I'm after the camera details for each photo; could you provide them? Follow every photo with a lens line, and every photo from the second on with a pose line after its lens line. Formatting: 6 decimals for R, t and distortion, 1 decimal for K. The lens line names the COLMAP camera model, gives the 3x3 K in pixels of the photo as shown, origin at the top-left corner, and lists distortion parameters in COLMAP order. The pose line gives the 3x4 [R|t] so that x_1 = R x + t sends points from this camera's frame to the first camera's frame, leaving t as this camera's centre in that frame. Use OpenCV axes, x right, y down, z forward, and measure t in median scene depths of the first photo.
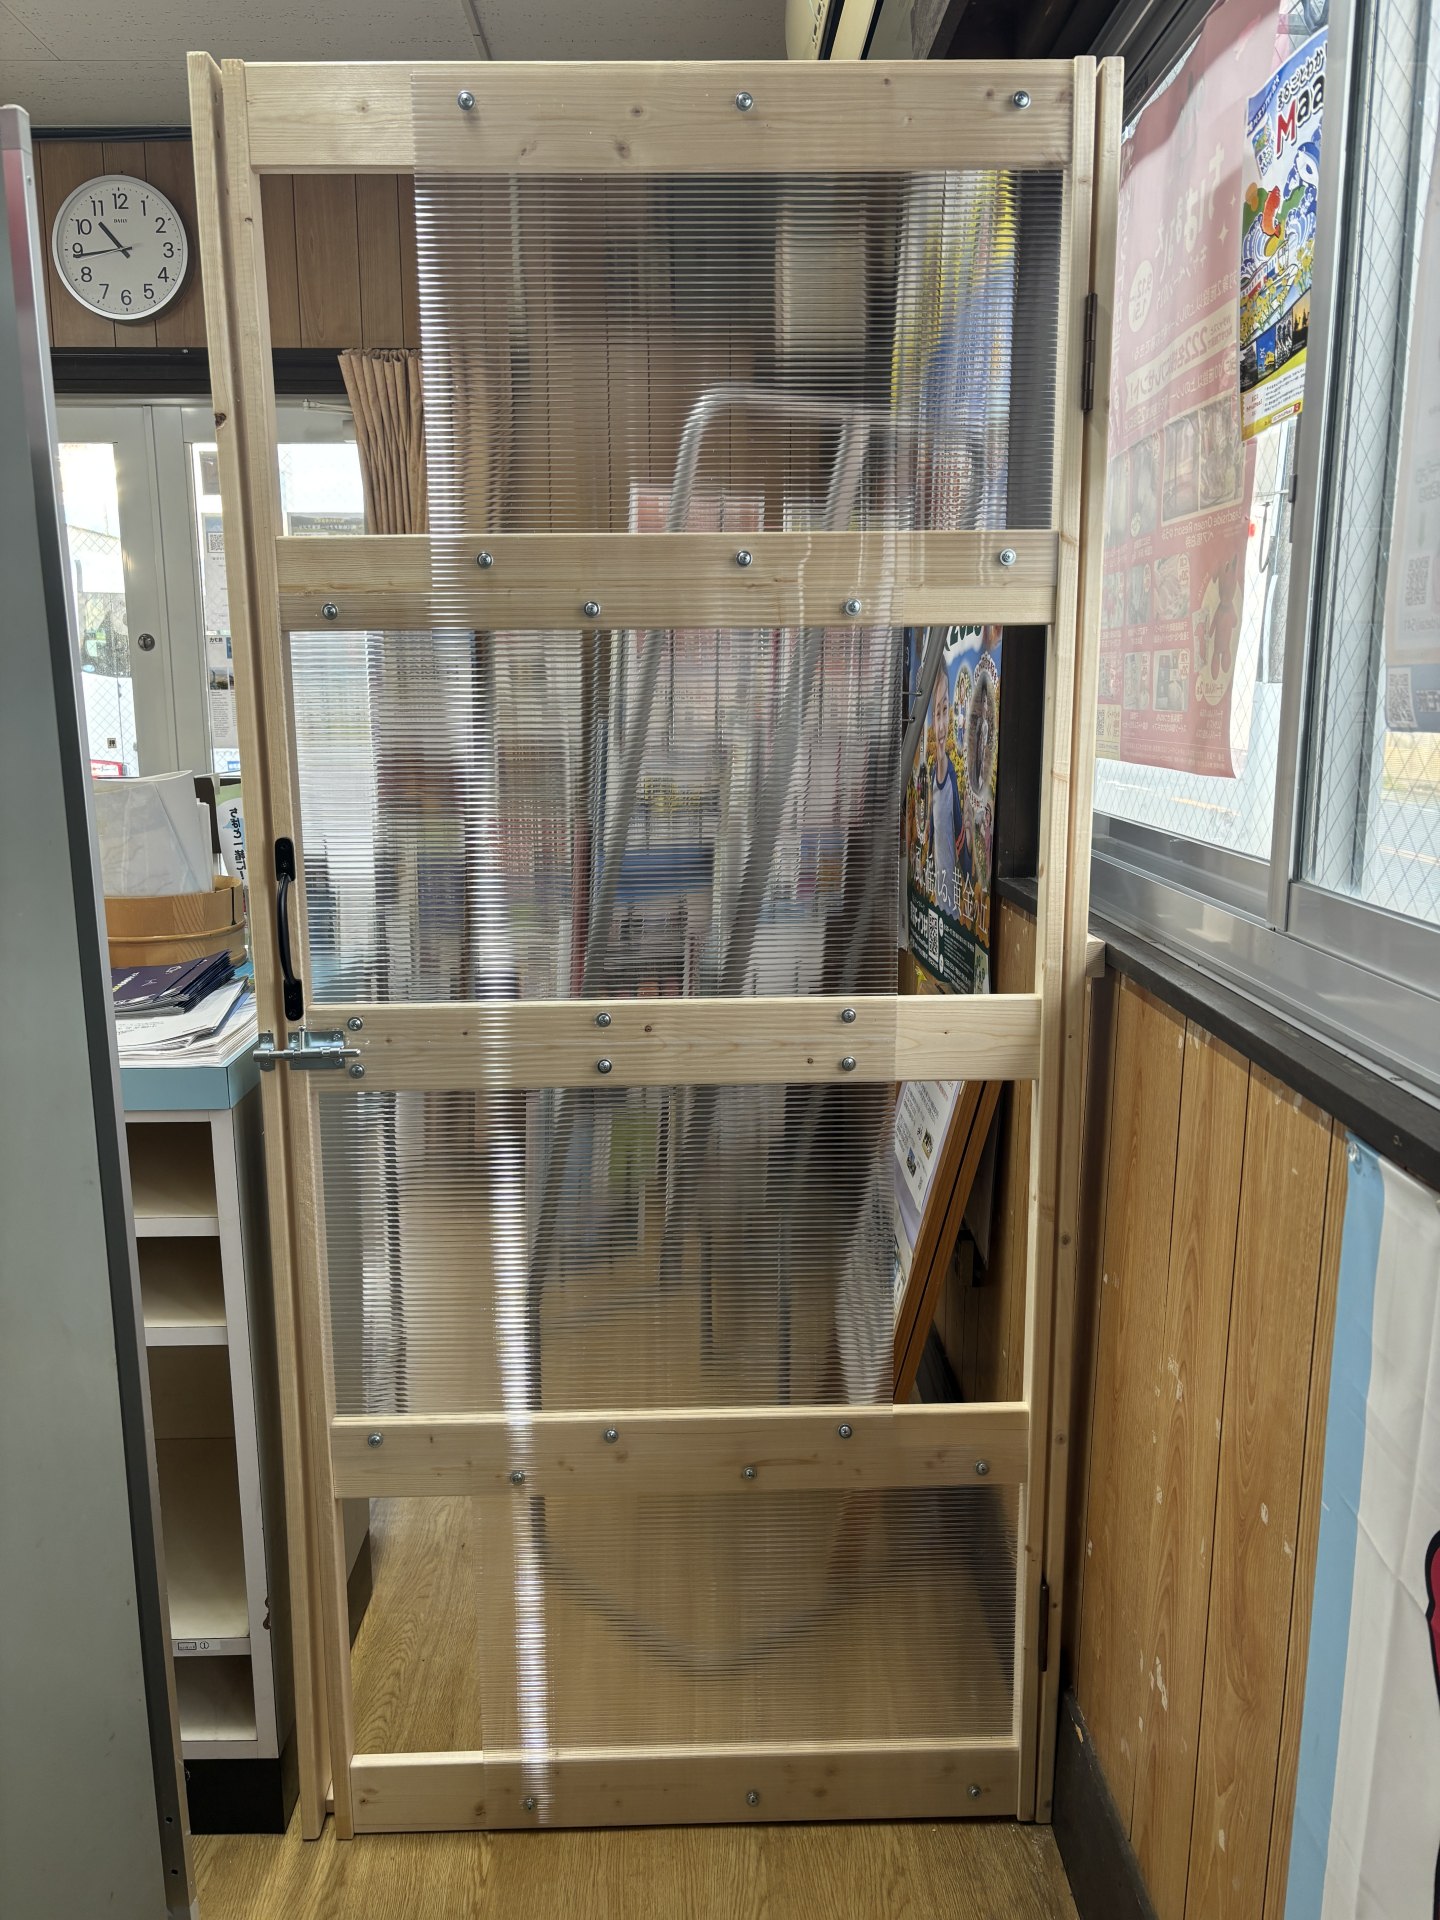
lens RADIAL K [[1454.2, 0, 722.5], [0, 1454.2, 962.6], [0, 0, 1]] dist [0.003054, 0.001819]
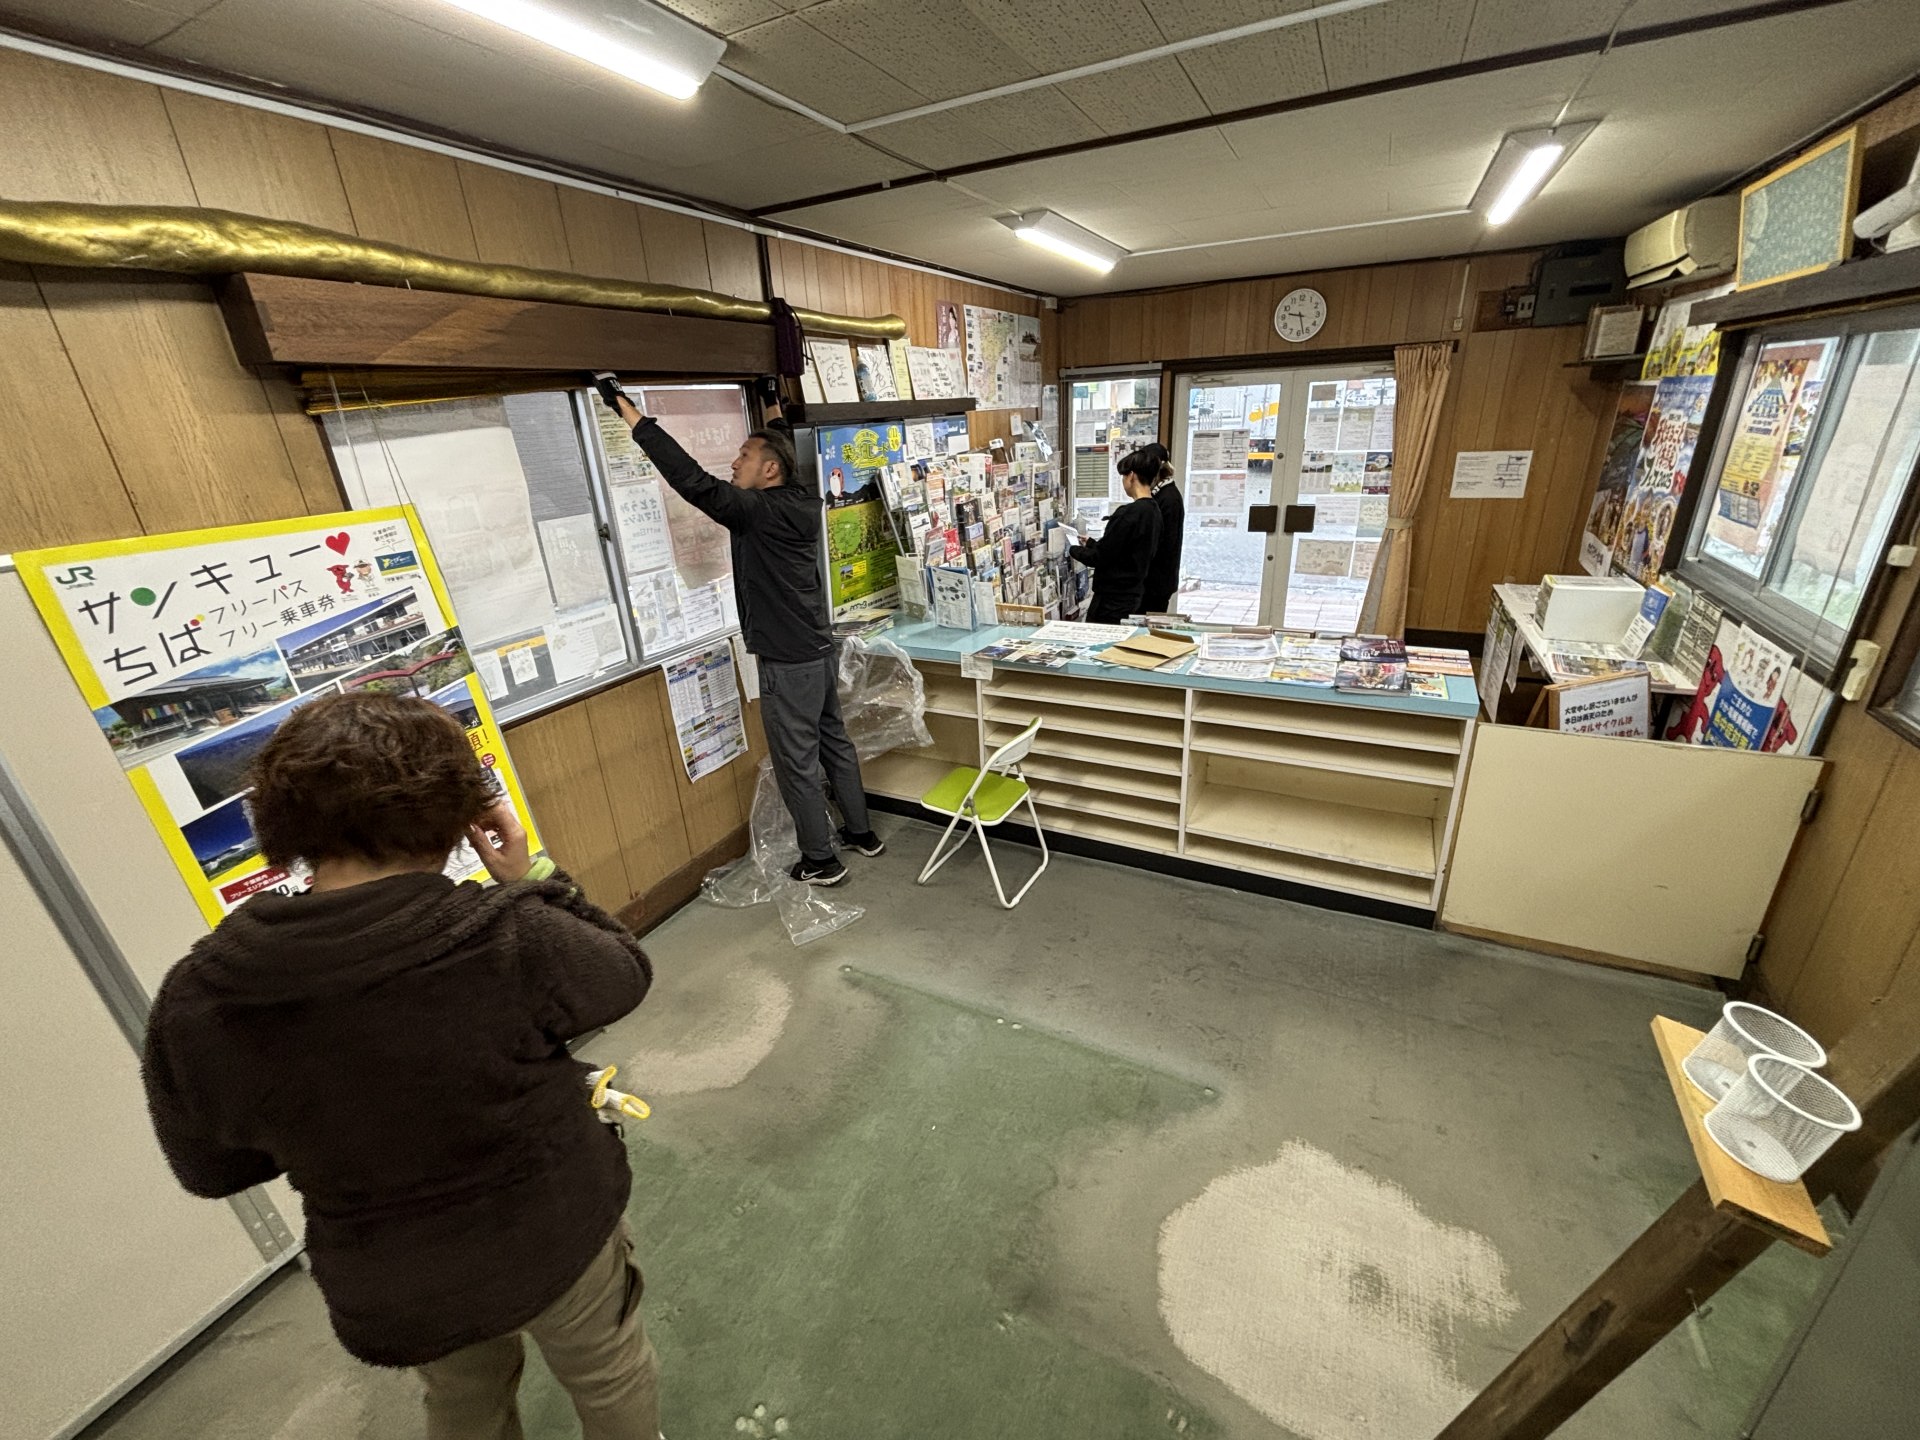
lens RADIAL K [[770.7, 0, 960.0], [0, 770.7, 715.9], [0, 0, 1]] dist [-0.002061, 0.000037]
pose [[0.884775, 0.138665, -0.444910, -0.350871], [-0.046743, 0.976297, 0.211325, -0.023086], [0.463668, -0.166179, 0.870285, -1.162928]]
